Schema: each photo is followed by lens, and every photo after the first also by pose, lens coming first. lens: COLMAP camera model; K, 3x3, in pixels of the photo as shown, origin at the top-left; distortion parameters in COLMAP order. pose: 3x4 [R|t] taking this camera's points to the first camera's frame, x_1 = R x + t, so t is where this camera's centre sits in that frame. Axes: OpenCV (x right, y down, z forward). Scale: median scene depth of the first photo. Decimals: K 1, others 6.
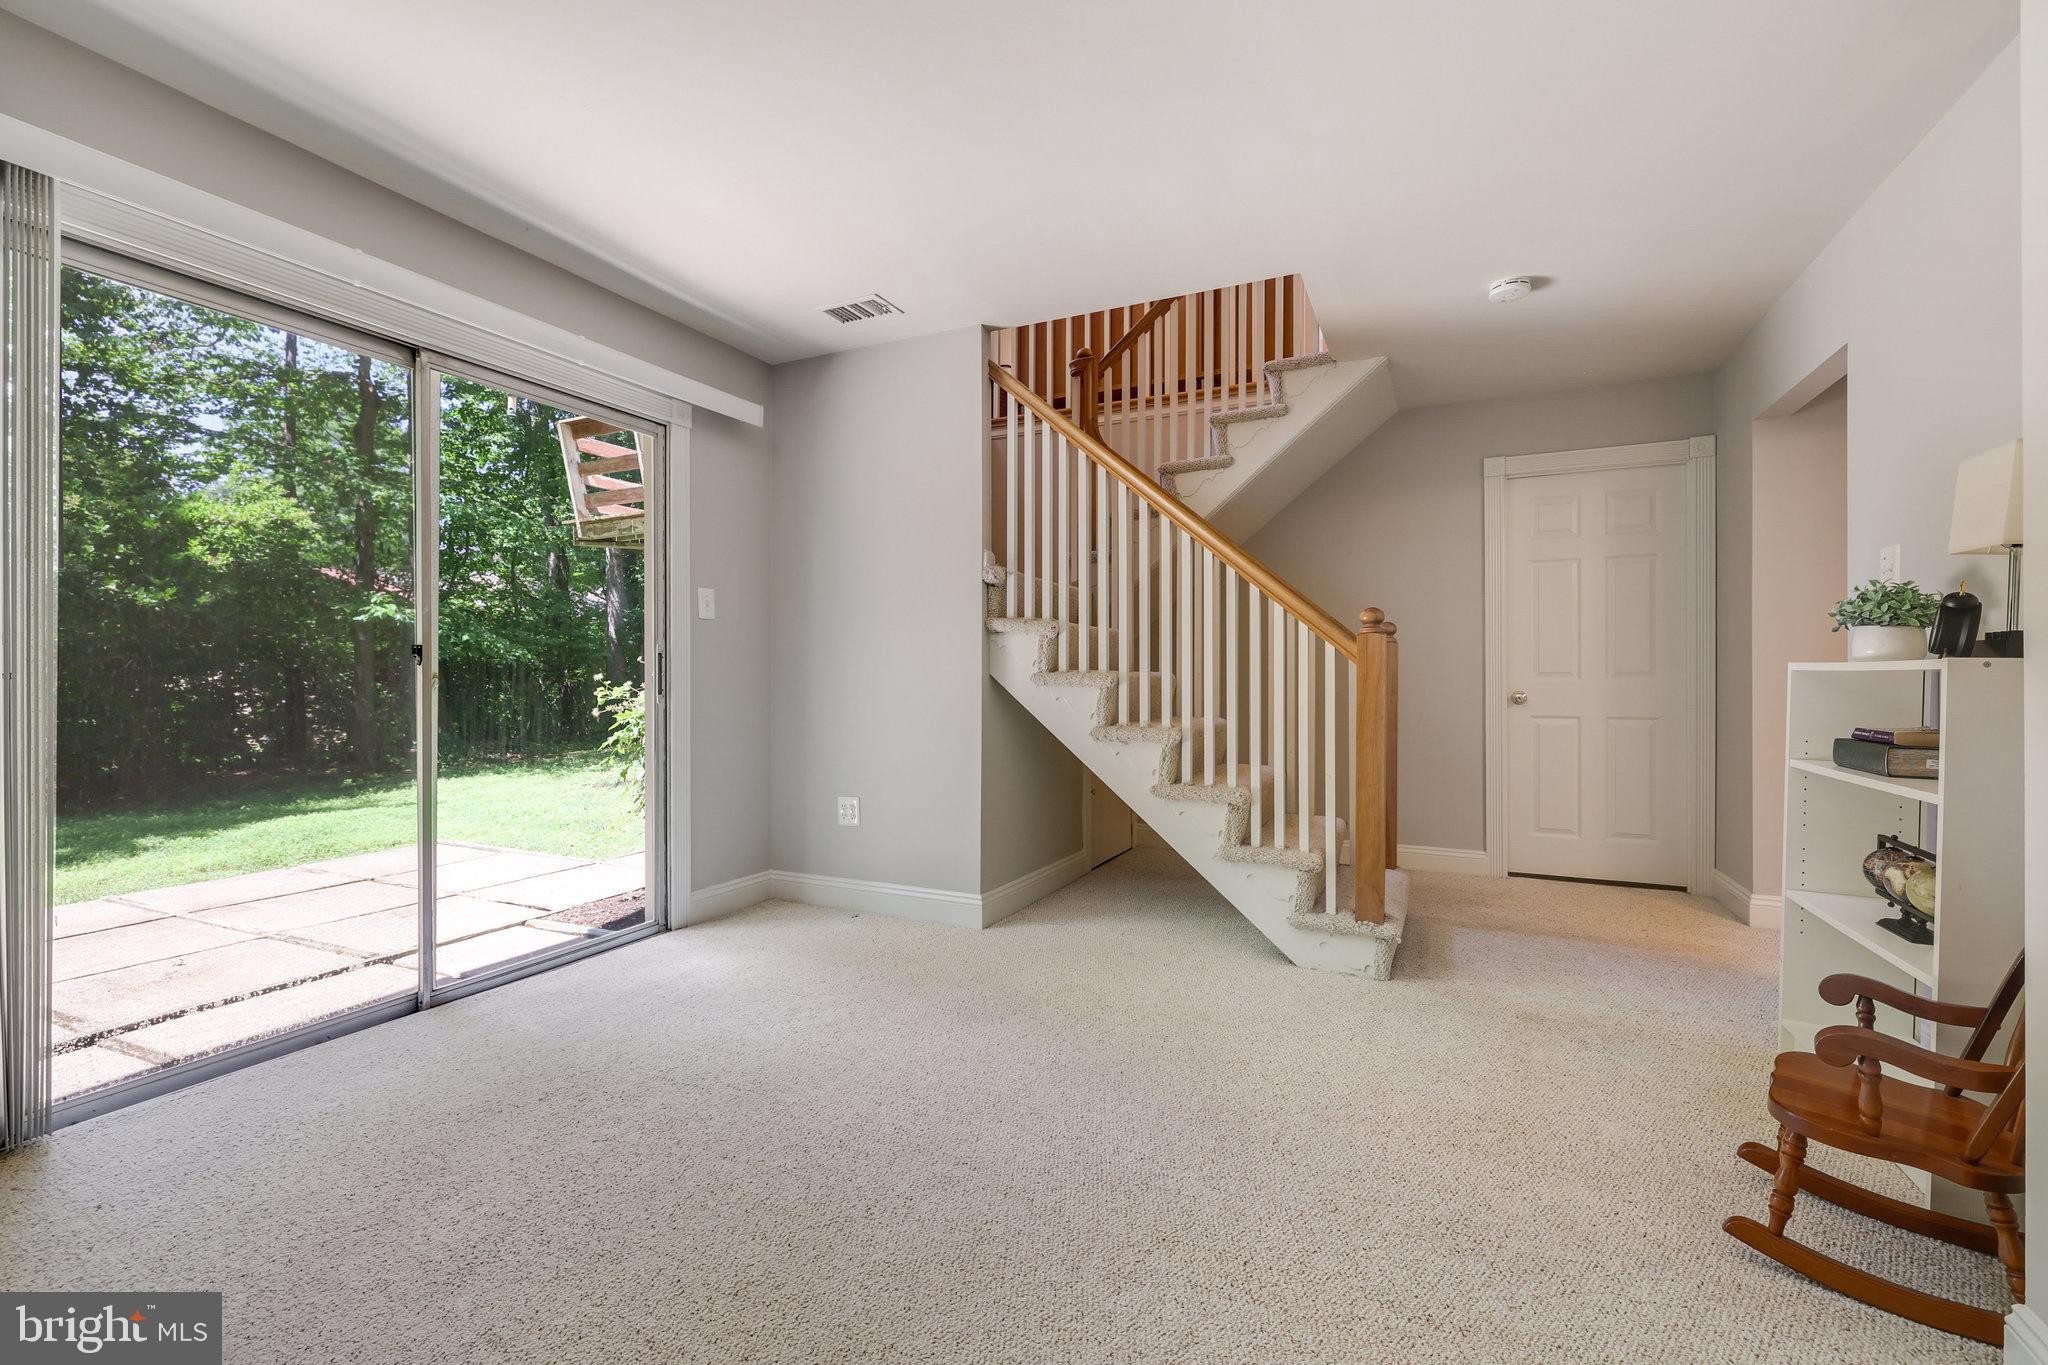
lens RADIAL K [[872.7, 0, 1024.0], [0, 872.7, 682.5], [0, 0, 1]] dist [-0.000648, 0.000123]
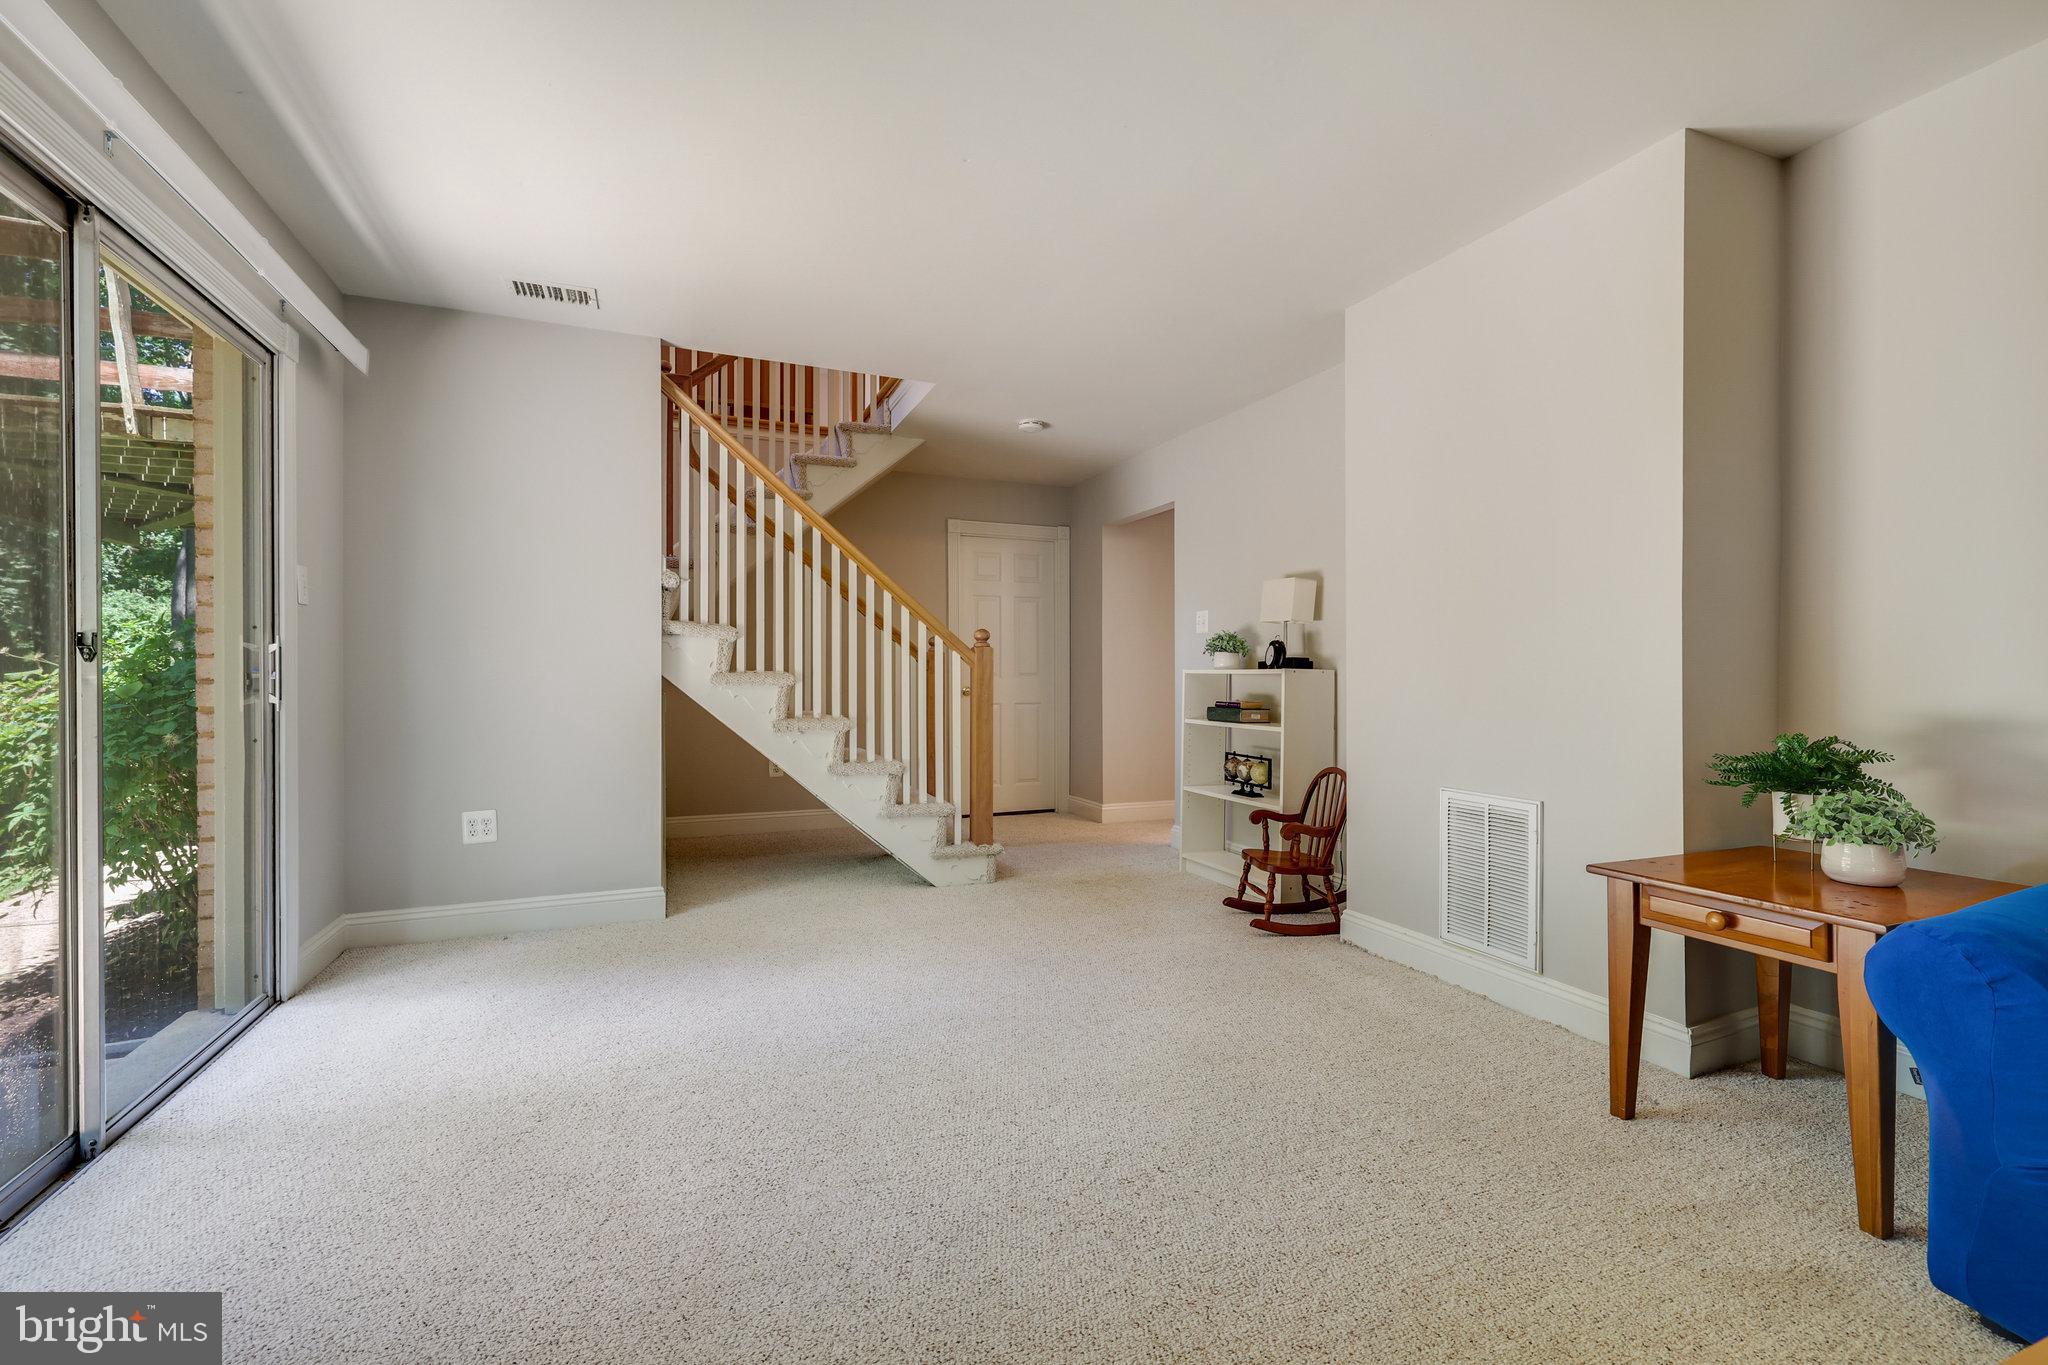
lens RADIAL K [[894.3, 0, 1023.7], [0, 894.3, 677.7], [0, 0, 1]] dist [-0.000591, 0.000261]
pose [[0.658284, -0.001431, 0.752769, -0.573315], [0.005003, 0.999984, -0.002474, -0.000559], [-0.752753, 0.005395, 0.658281, -0.027242]]
